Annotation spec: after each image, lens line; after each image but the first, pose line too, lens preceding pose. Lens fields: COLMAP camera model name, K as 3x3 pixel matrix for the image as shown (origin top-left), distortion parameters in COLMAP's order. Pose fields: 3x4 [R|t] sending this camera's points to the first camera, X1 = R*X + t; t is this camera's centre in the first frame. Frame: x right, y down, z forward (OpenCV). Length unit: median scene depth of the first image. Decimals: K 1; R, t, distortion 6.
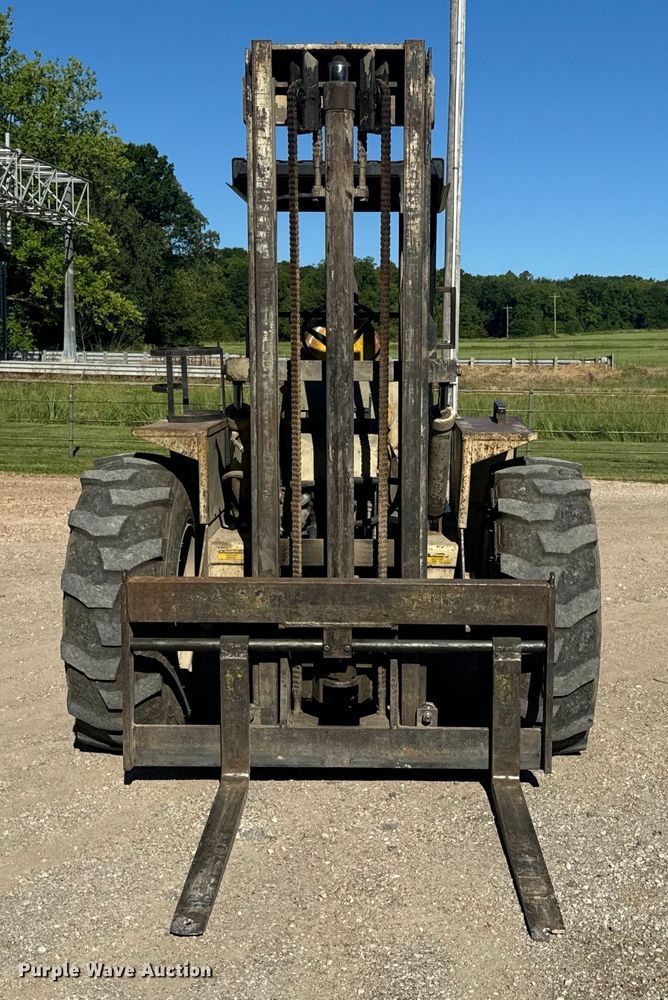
lens RADIAL K [[1344.3, 0, 360.3], [0, 1344.3, 516.7], [0, 0, 1]] dist [0.157743, -0.009953]
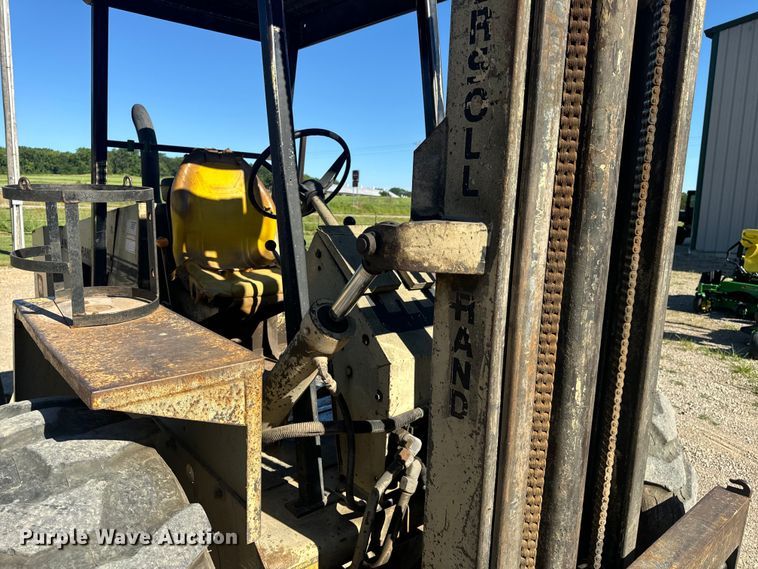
lens RADIAL K [[536.3, 0, 379.0], [0, 536.3, 284.5], [0, 0, 1]] dist [0.058338, -0.064845]
pose [[0.734394, -0.090168, 0.672707, -0.217824], [0.053683, 0.995748, 0.074862, -0.107480], [-0.676597, -0.018865, 0.736112, 0.851941]]
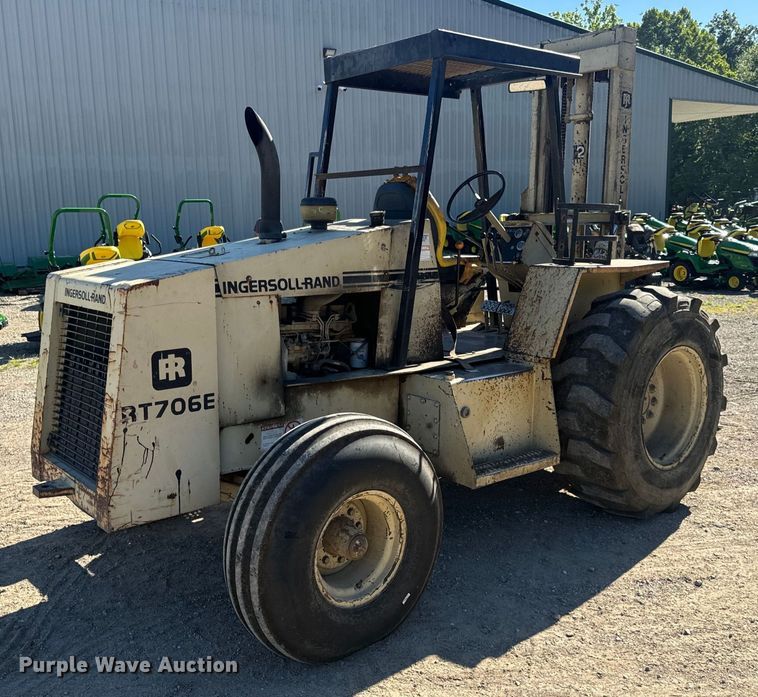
lens RADIAL K [[786.0, 0, 379.0], [0, 786.0, 348.5], [0, 0, 1]] dist [0.104406, -0.017986]
pose [[-0.676963, -0.119174, 0.726304, -0.592795], [0.097883, 0.963462, 0.249320, -0.220489], [-0.729479, 0.239873, -0.640563, 1.823925]]
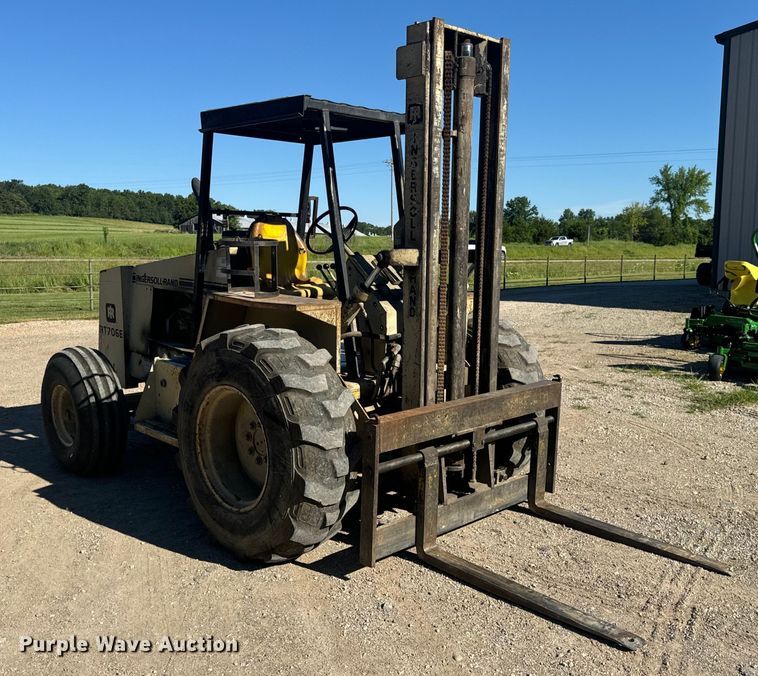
lens RADIAL K [[779.6, 0, 397.0], [0, 779.6, 352.5], [0, 0, 1]] dist [0.195588, -0.354771]
pose [[0.679100, -0.105465, 0.726430, -0.660444], [0.082639, 0.994318, 0.067102, -0.064537], [-0.729380, 0.014462, 0.683956, 0.445126]]
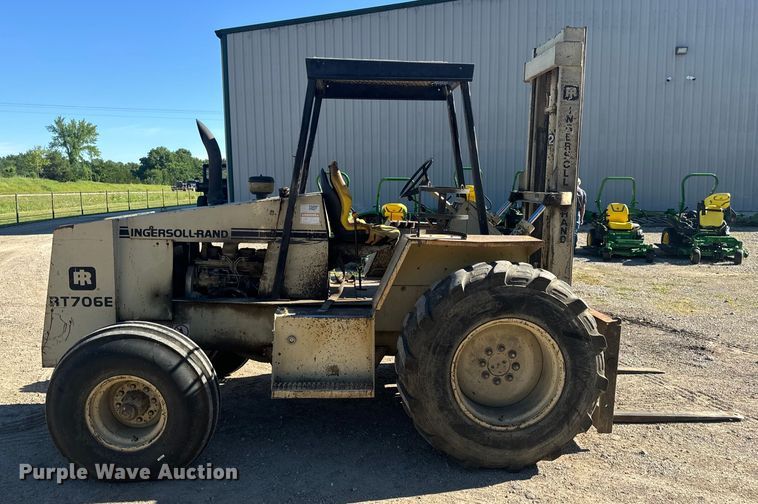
lens RADIAL K [[581.7, 0, 390.0], [0, 581.7, 249.8], [0, 0, 1]] dist [0.189918, -0.364745]
pose [[-0.126965, -0.123469, 0.984193, -0.822416], [0.109120, 0.984462, 0.137580, -0.170464], [-0.985887, 0.124863, -0.111519, 1.284675]]
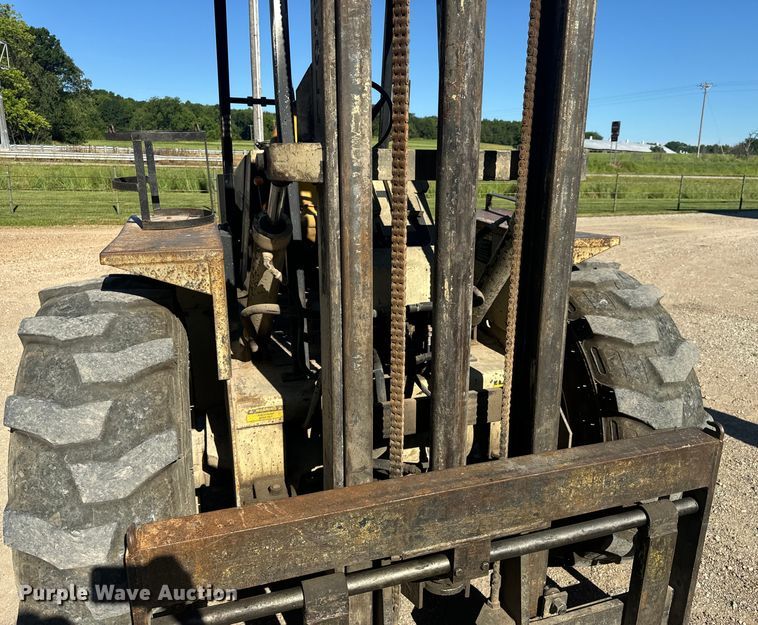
lens RADIAL K [[589.7, 0, 409.3], [0, 589.7, 308.6], [0, 0, 1]] dist [0.059733, -0.073905]
pose [[0.933023, -0.083531, 0.349986, -0.137106], [0.033255, 0.988536, 0.147280, -0.078875], [-0.358276, -0.125777, 0.925104, 0.700435]]
